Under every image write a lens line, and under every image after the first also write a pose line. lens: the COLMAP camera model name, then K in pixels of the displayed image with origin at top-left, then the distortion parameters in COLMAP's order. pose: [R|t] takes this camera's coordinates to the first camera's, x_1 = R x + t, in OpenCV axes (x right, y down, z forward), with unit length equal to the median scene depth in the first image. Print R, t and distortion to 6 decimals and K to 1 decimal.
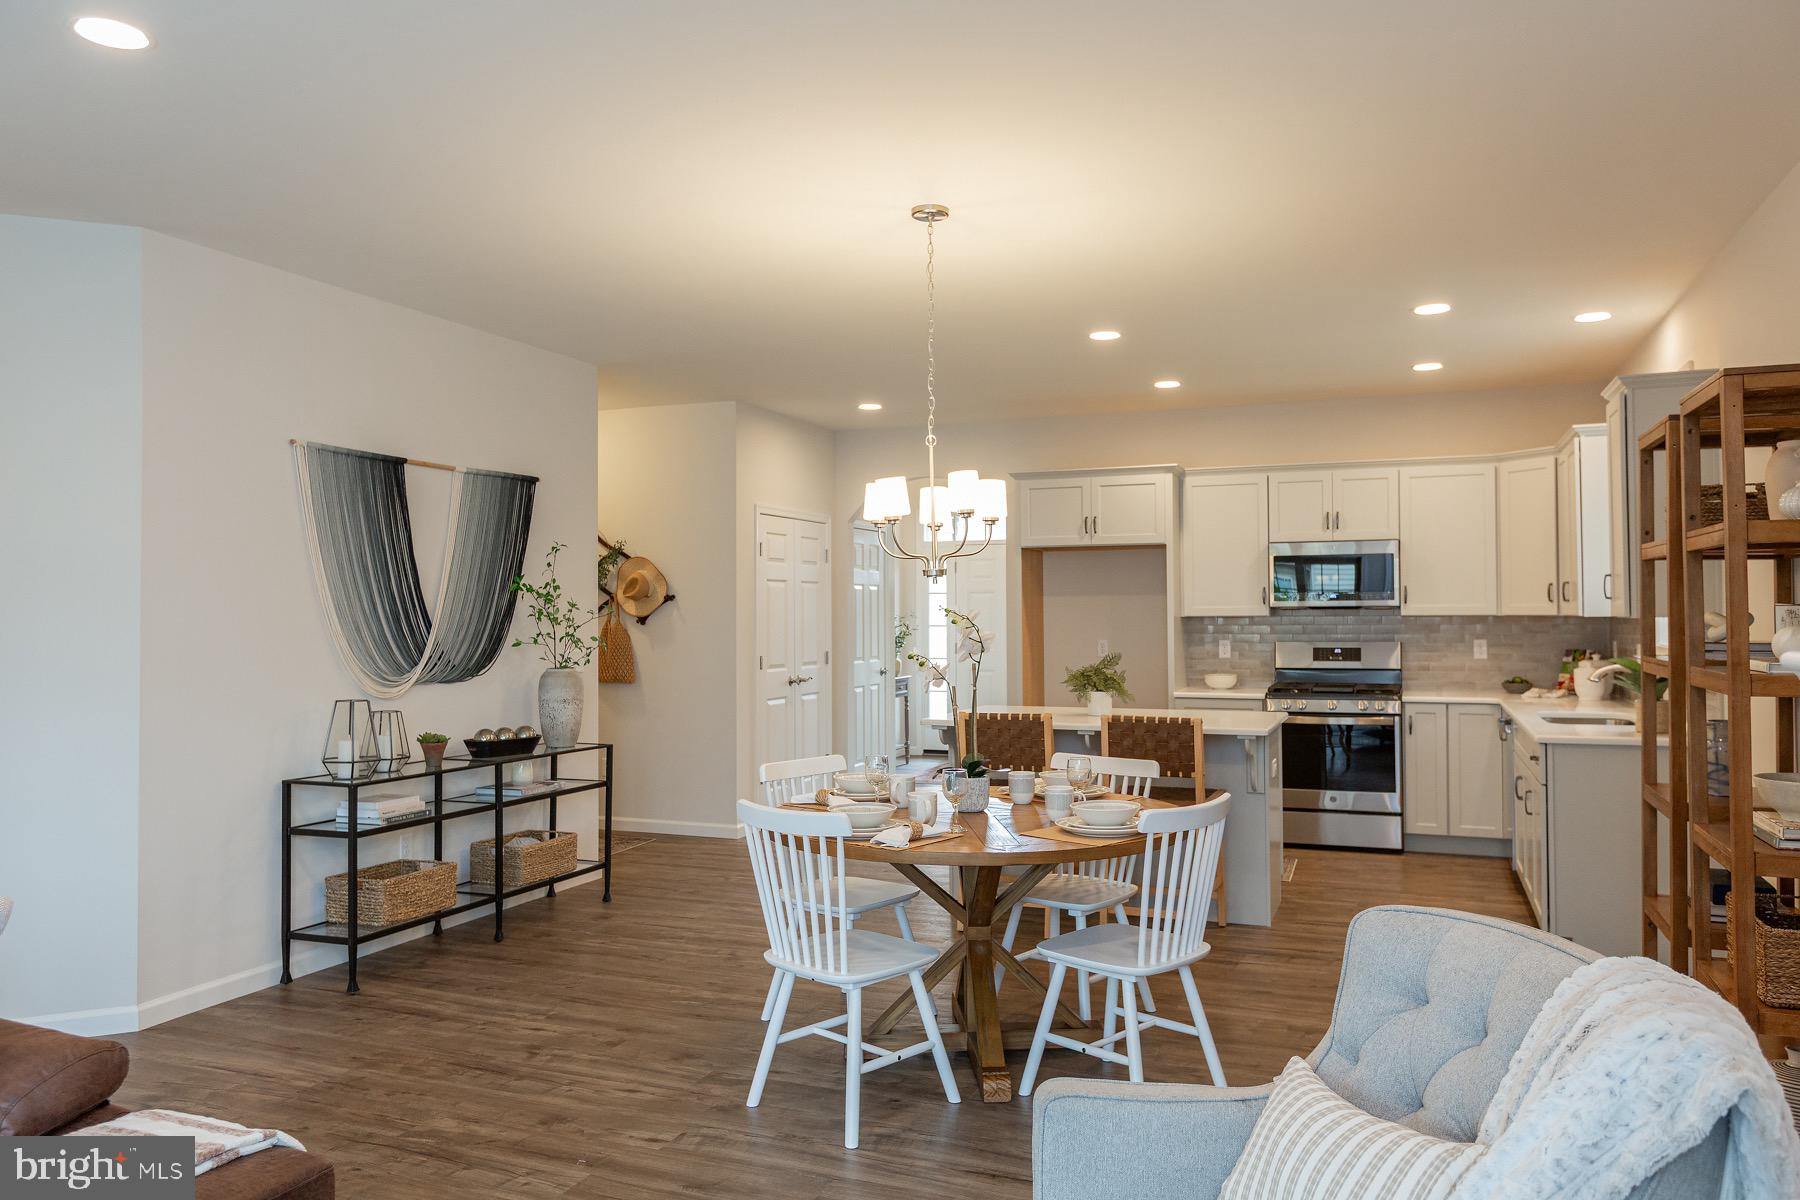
lens RADIAL K [[1264.0, 0, 909.8], [0, 1264.0, 588.8], [0, 0, 1]] dist [0.003916, -0.005721]
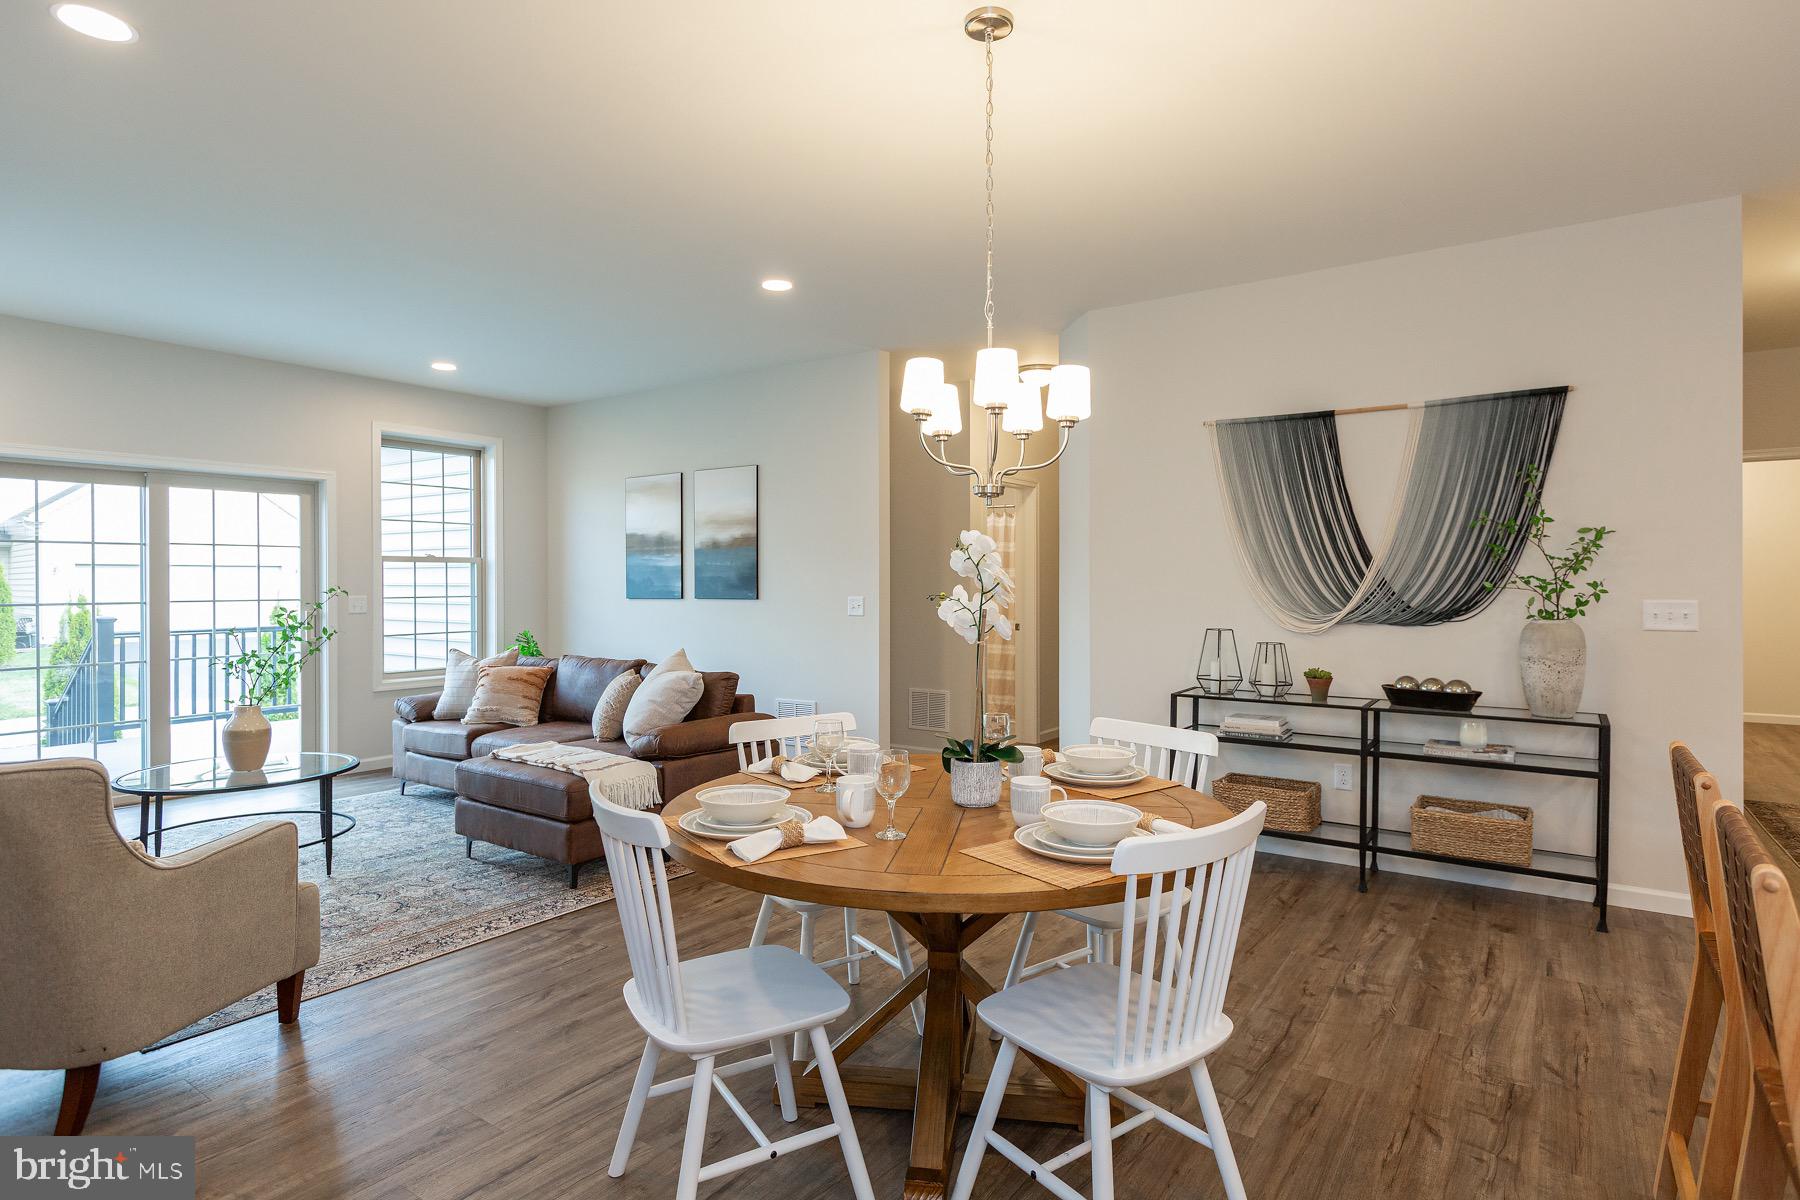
lens RADIAL K [[942.1, 0, 915.5], [0, 942.1, 600.7], [0, 0, 1]] dist [-0.000198, -0.001170]
pose [[-0.220184, 0.026628, -0.975095, 0.400426], [0.023535, 0.999481, 0.021980, 0.027565], [0.975175, -0.018109, -0.220696, 0.730966]]
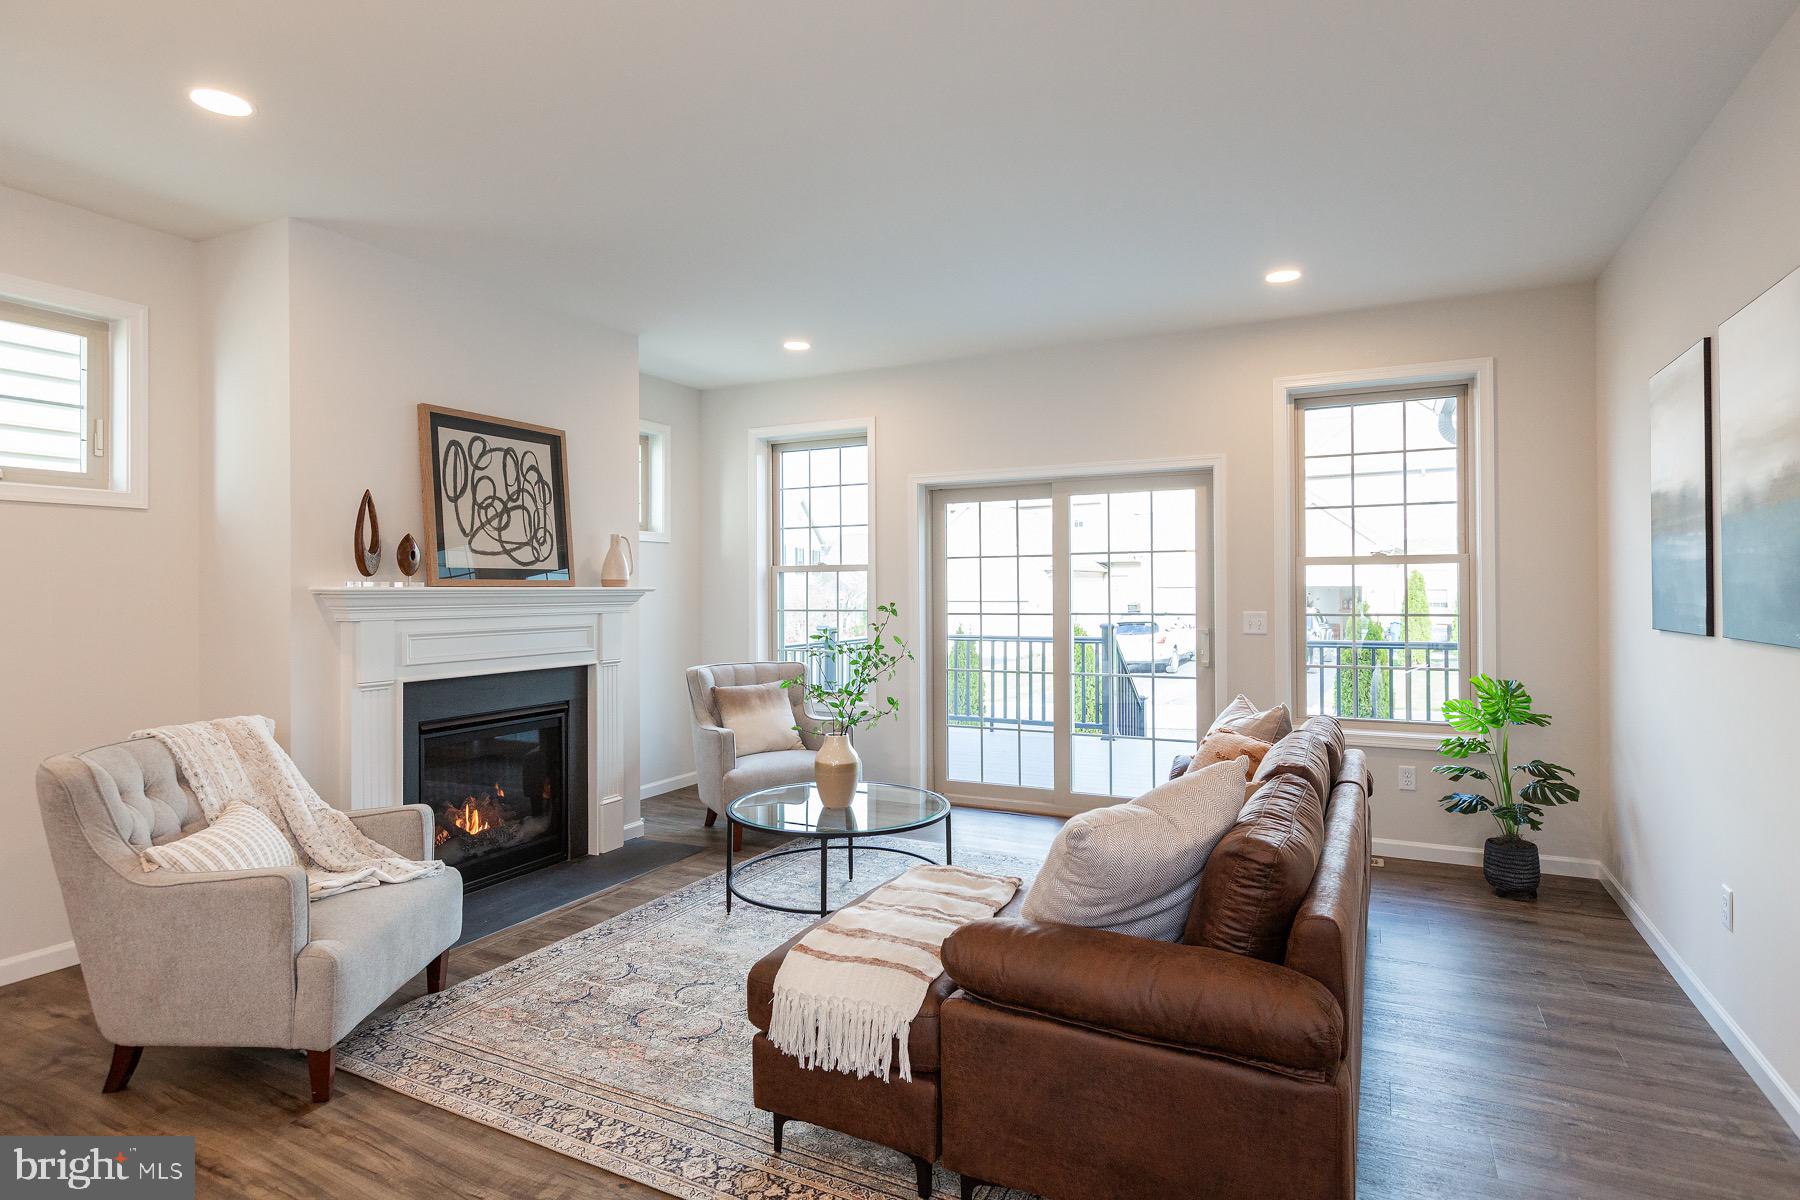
lens RADIAL K [[942.1, 0, 907.2], [0, 942.1, 584.6], [0, 0, 1]] dist [-0.000198, -0.001170]
pose [[-0.996436, 0.013826, 0.083214, -0.256387], [0.011558, 0.999550, -0.027674, 0.026962], [-0.083559, -0.026613, -0.996147, 0.718266]]
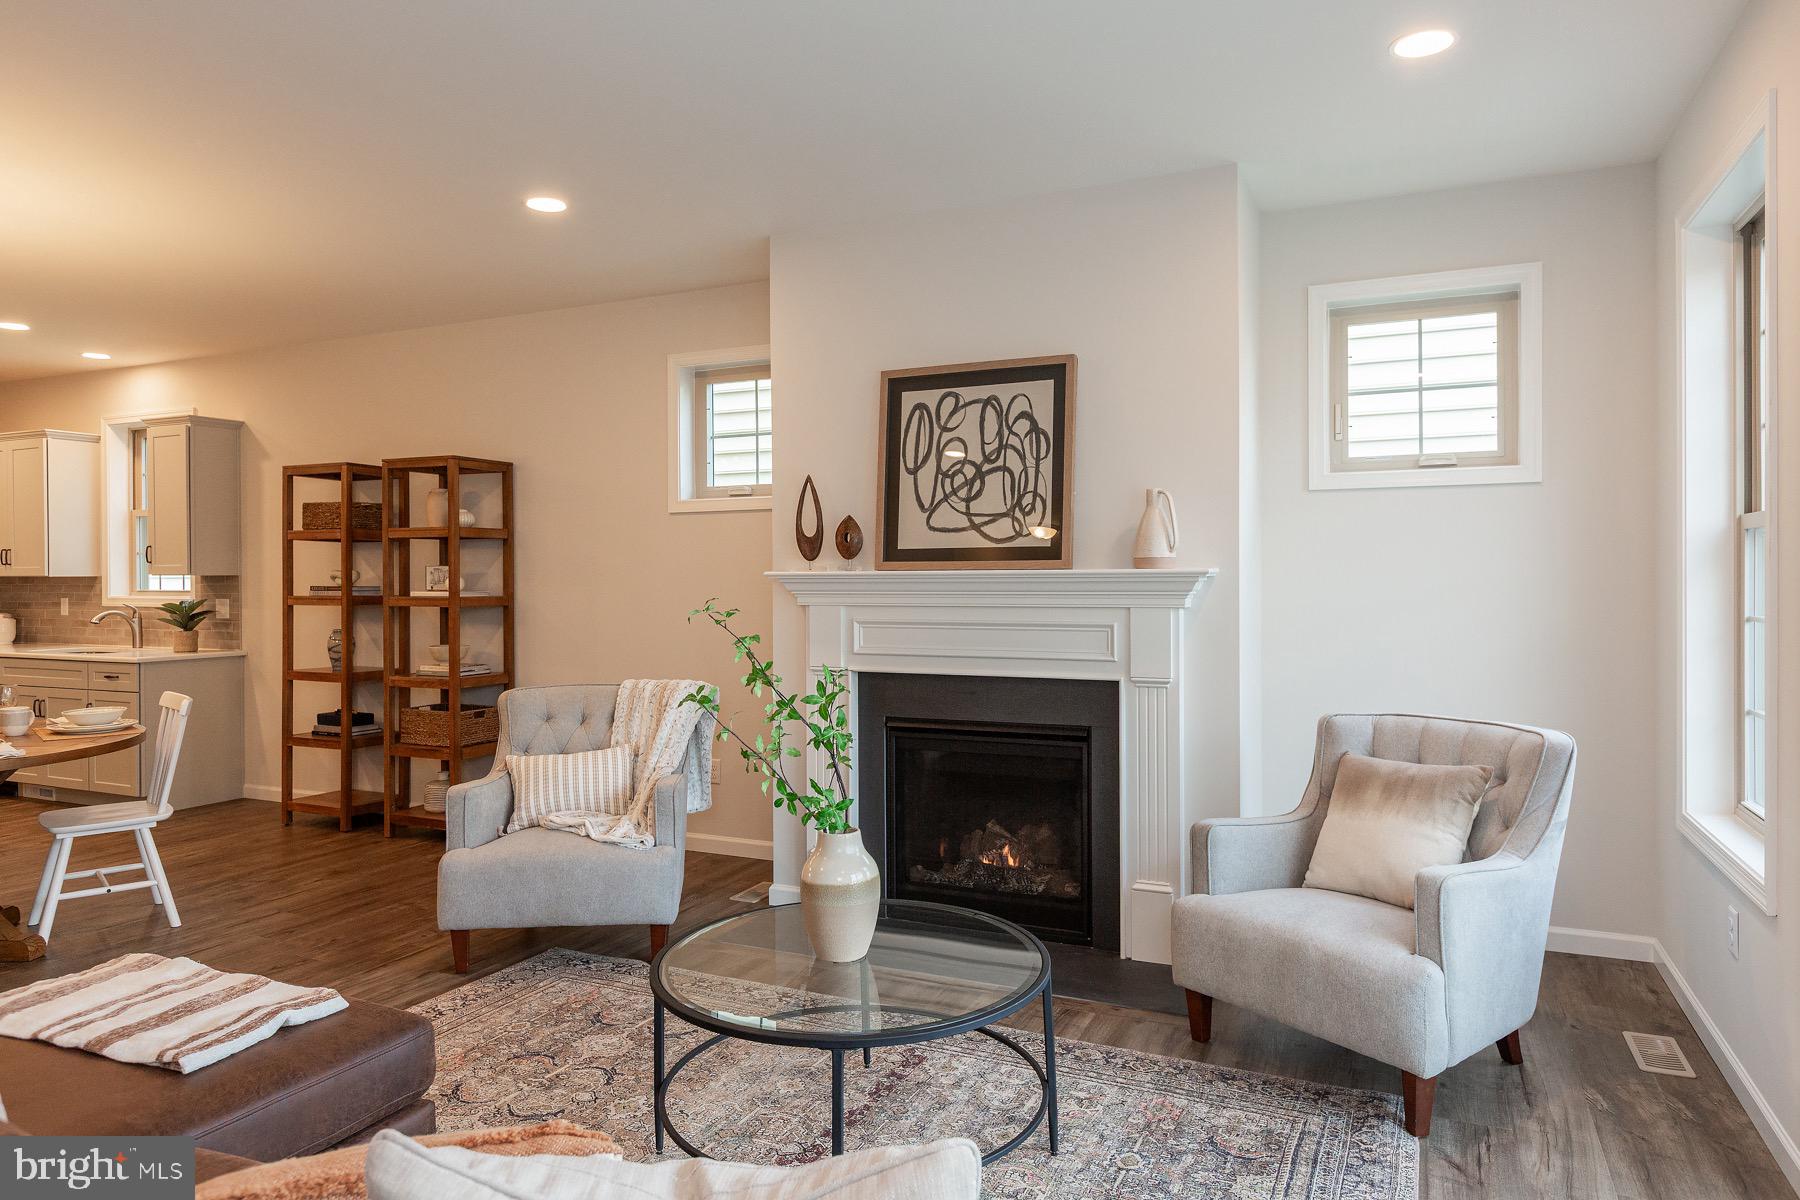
lens RADIAL K [[1109.5, 0, 901.7], [0, 1109.5, 583.9], [0, 0, 1]] dist [0.002713, -0.002087]
pose [[0.055389, 0.000232, 0.998465, -0.569159], [-0.015933, 0.999873, 0.000652, 0.014635], [-0.998338, -0.015945, 0.055385, 0.059417]]
